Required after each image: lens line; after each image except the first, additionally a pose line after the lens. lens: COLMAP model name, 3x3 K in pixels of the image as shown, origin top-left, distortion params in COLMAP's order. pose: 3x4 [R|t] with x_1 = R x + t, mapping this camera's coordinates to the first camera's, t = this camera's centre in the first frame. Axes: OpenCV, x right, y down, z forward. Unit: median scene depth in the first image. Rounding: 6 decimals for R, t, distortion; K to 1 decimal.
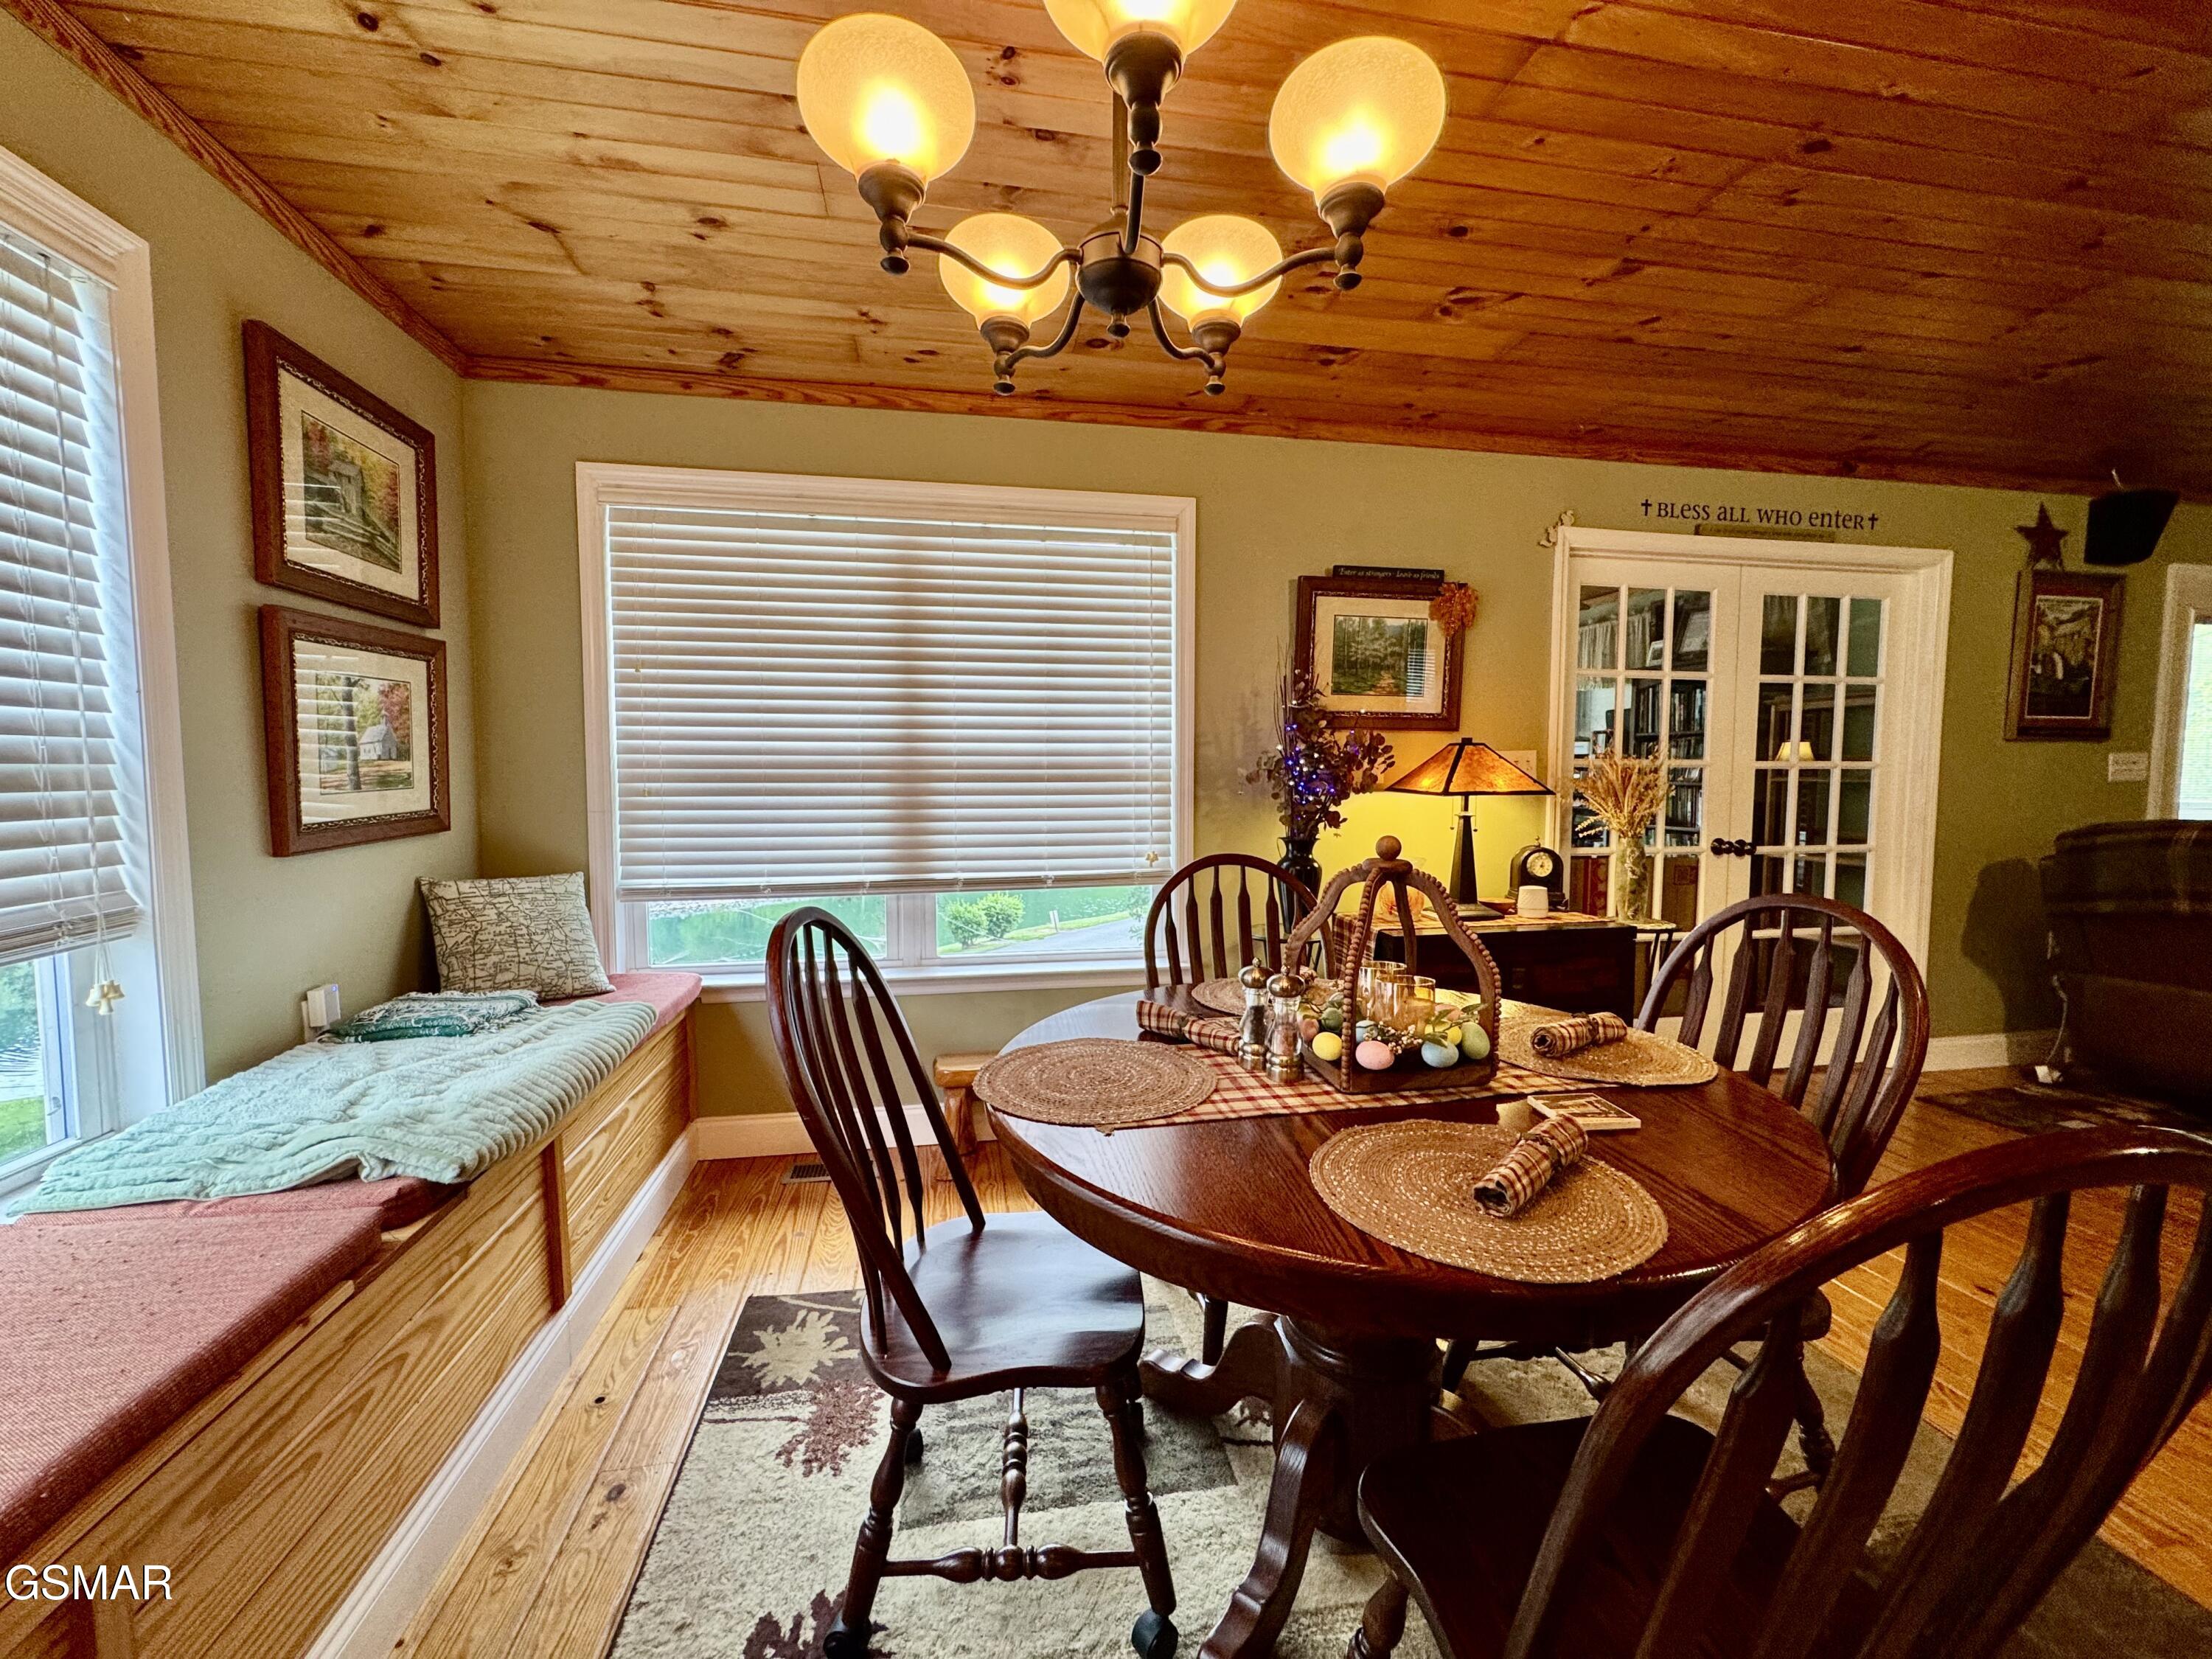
lens RADIAL K [[880.7, 0, 1097.8], [0, 880.7, 815.8], [0, 0, 1]] dist [-0.004415, 0.001074]
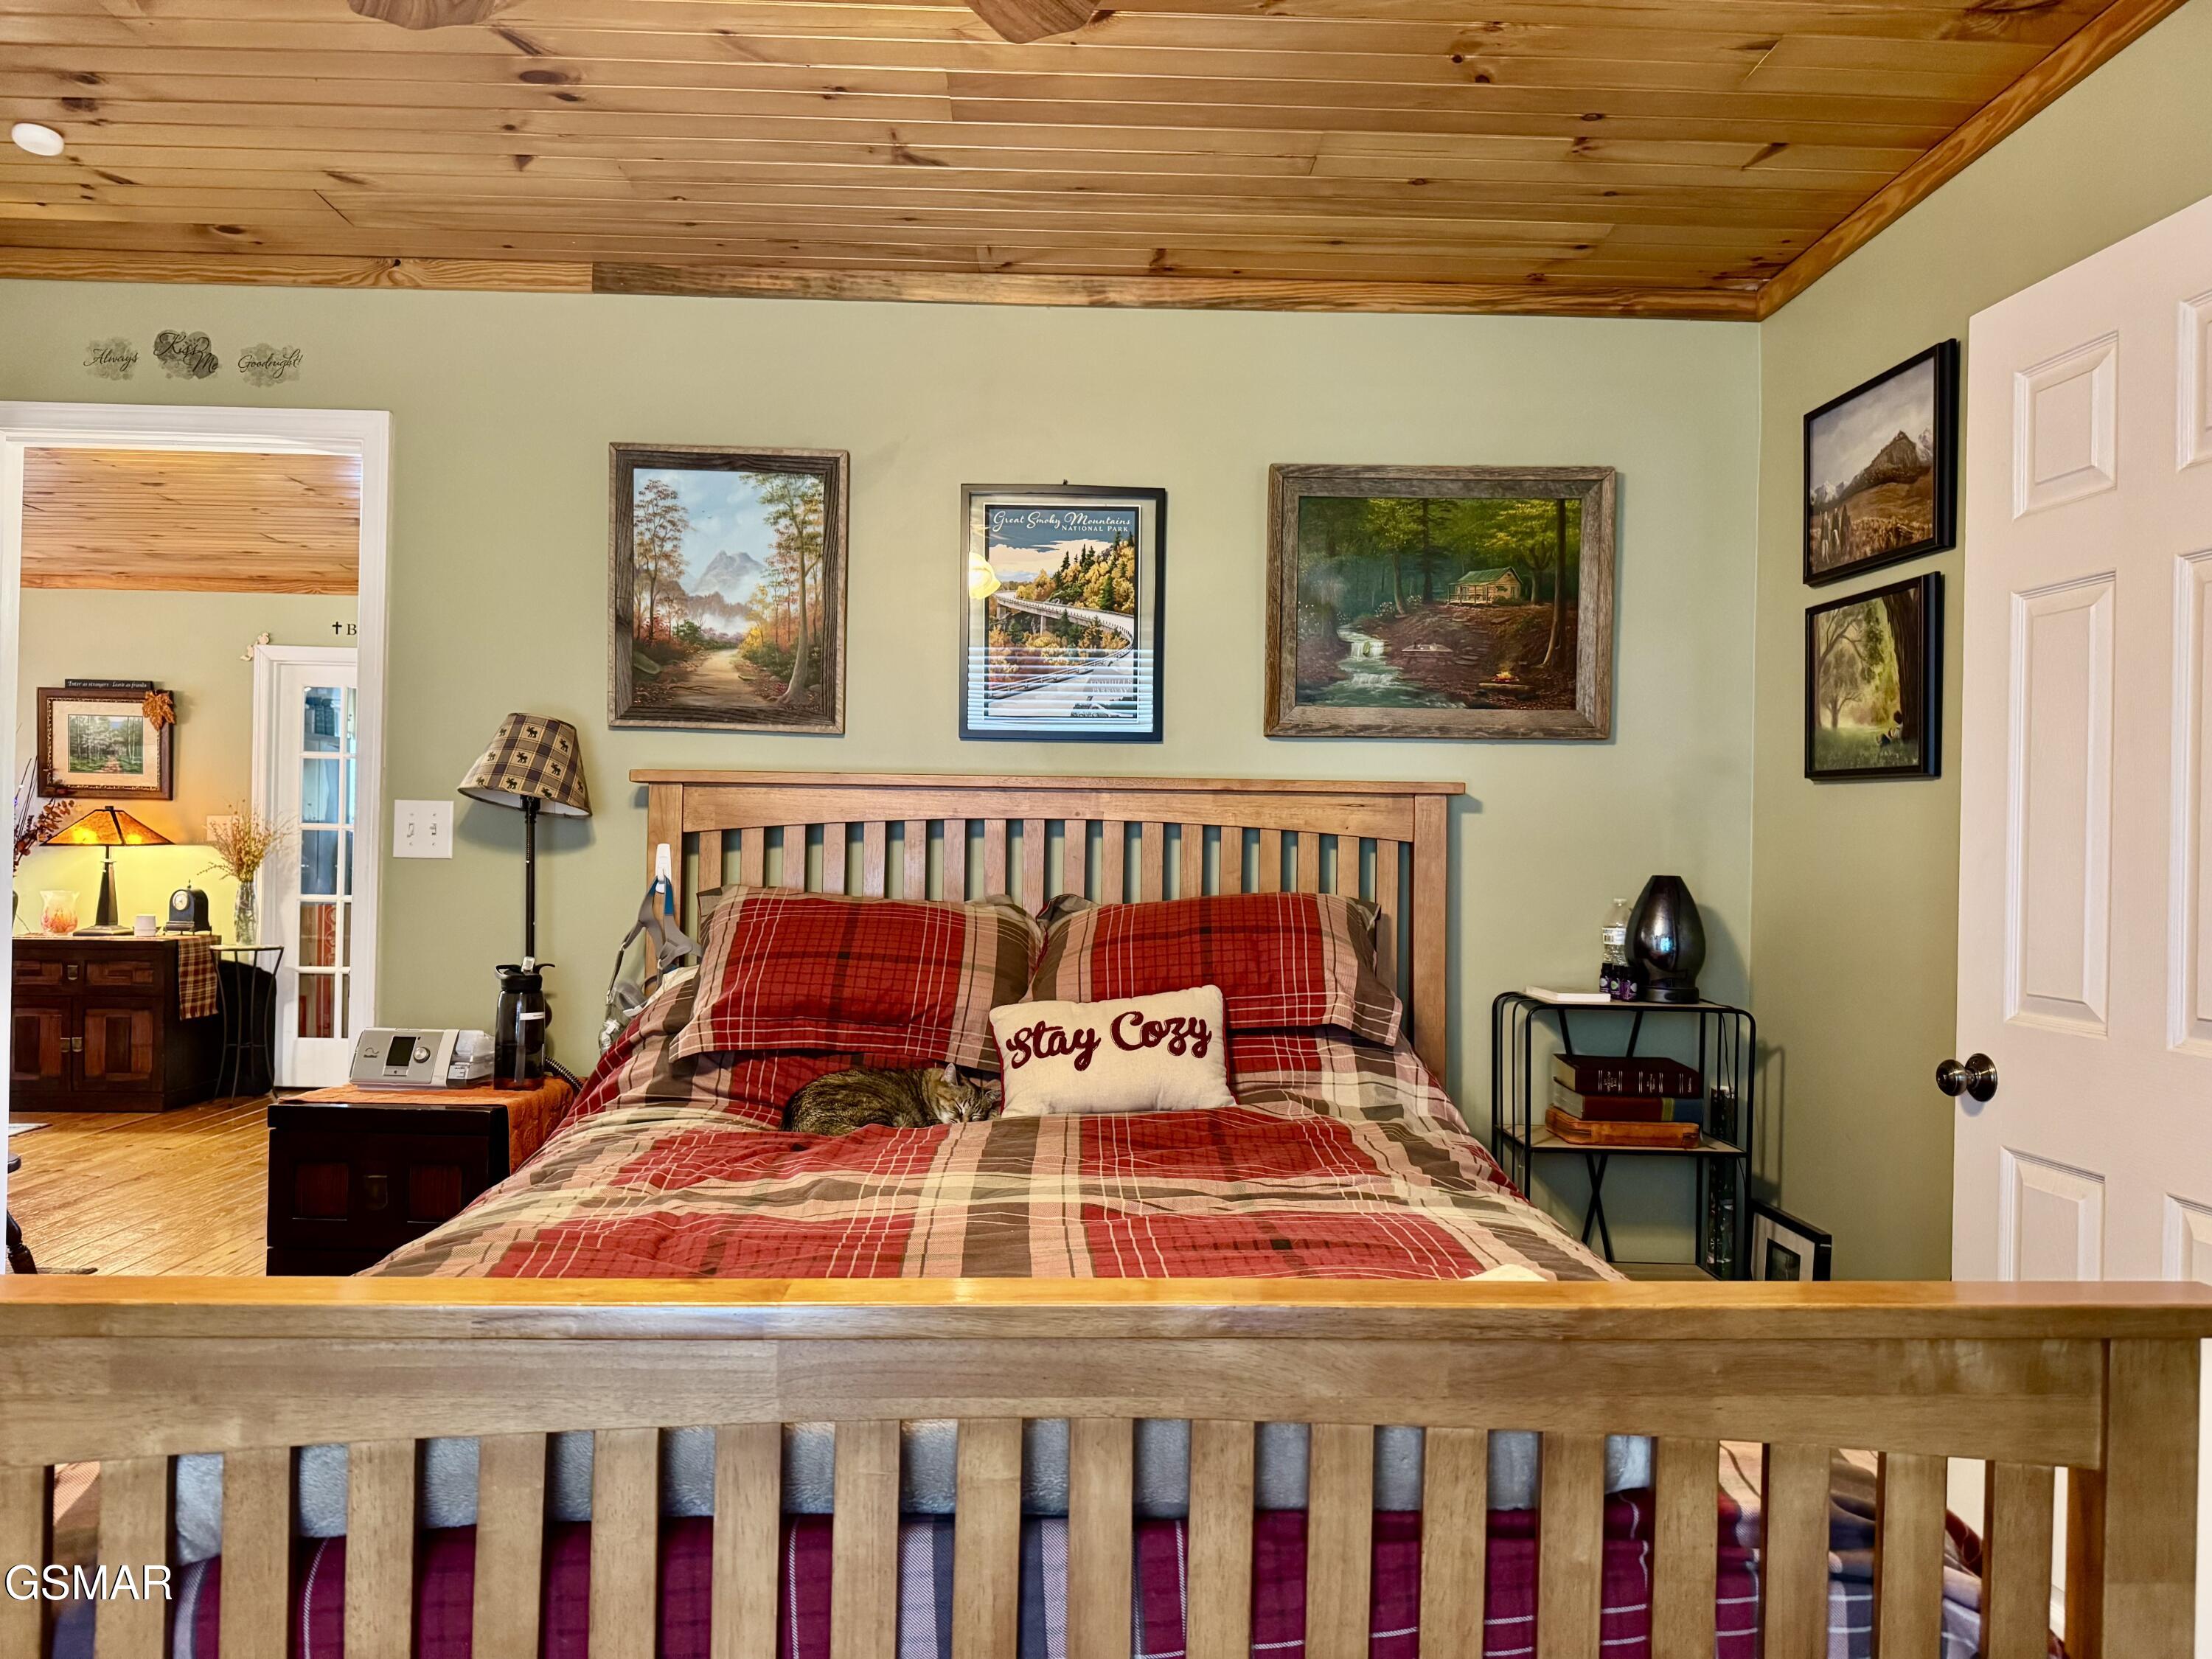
lens RADIAL K [[1570.6, 0, 1121.6], [0, 1570.6, 847.5], [0, 0, 1]] dist [0.045334, -0.049560]
pose [[0.988262, 0.016148, -0.151915, 2.835171], [-0.024091, 0.998429, -0.050590, 0.077882], [0.150859, 0.053656, 0.987098, -1.466926]]
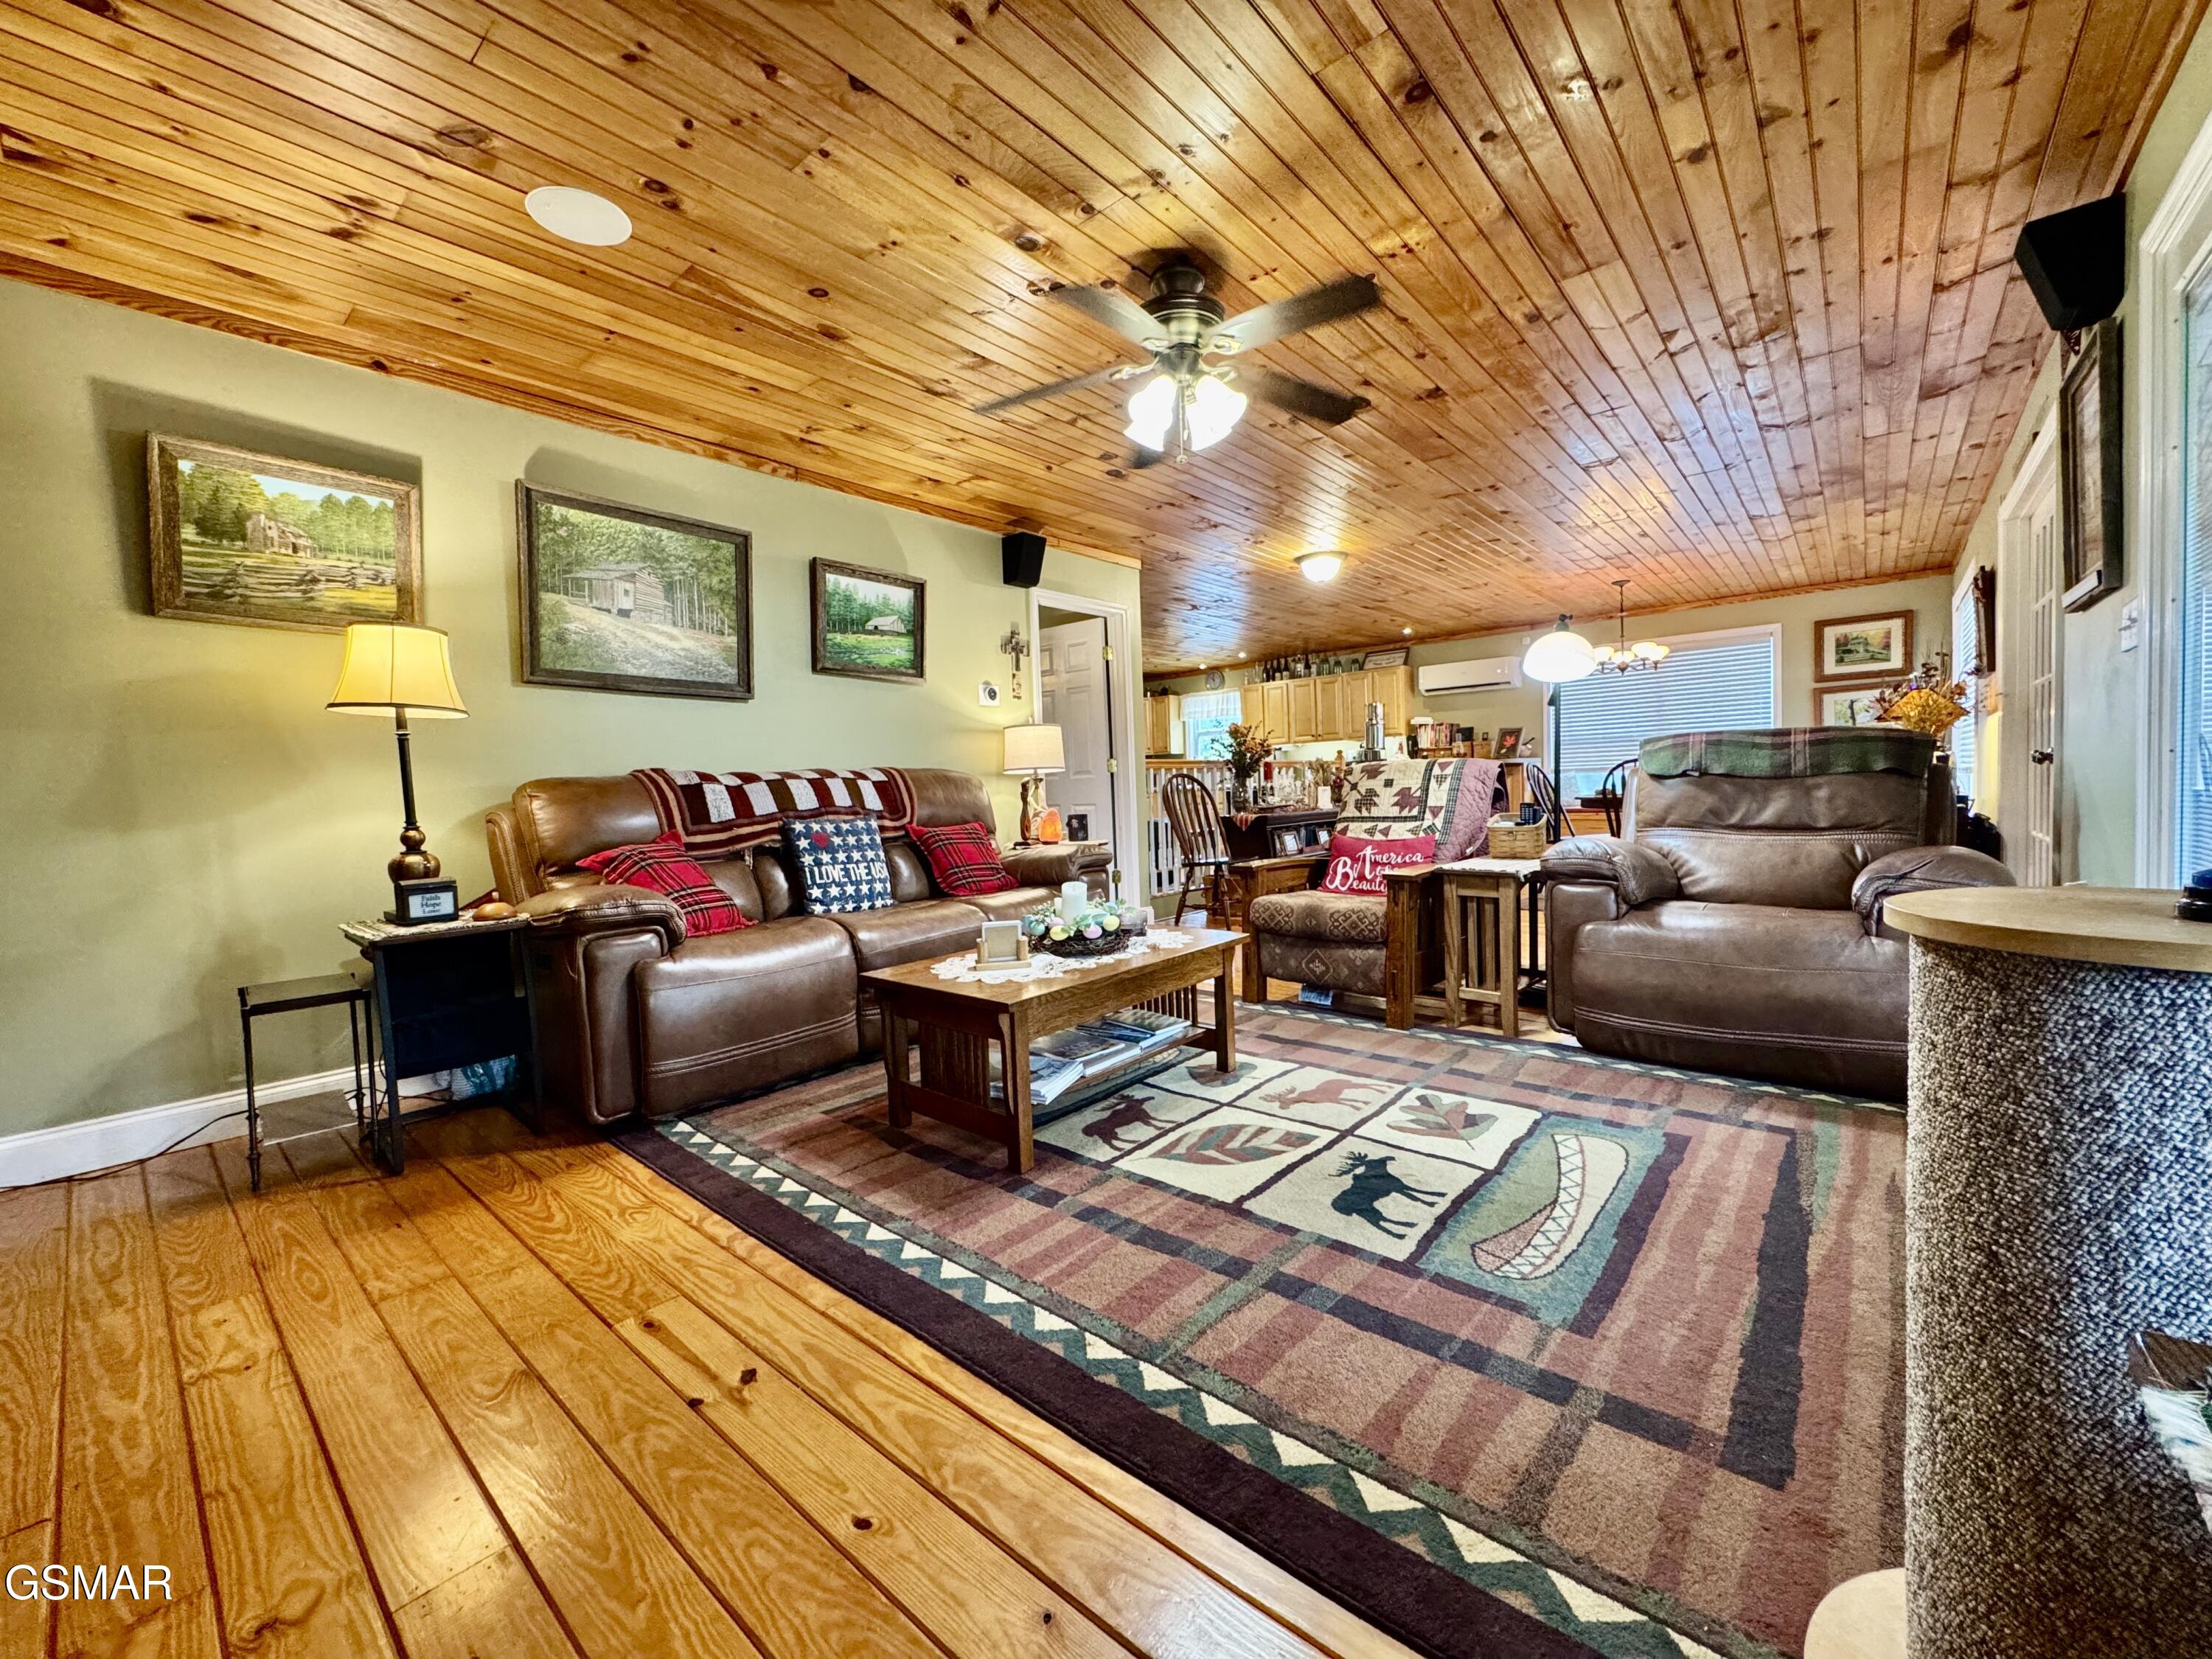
lens RADIAL K [[880.7, 0, 1109.4], [0, 880.7, 824.7], [0, 0, 1]] dist [-0.004415, 0.001074]
pose [[-0.775688, 0.053133, -0.628877, 3.167357], [0.000814, 0.996533, 0.083191, 0.041213], [0.631117, 0.064018, -0.773042, 1.580365]]
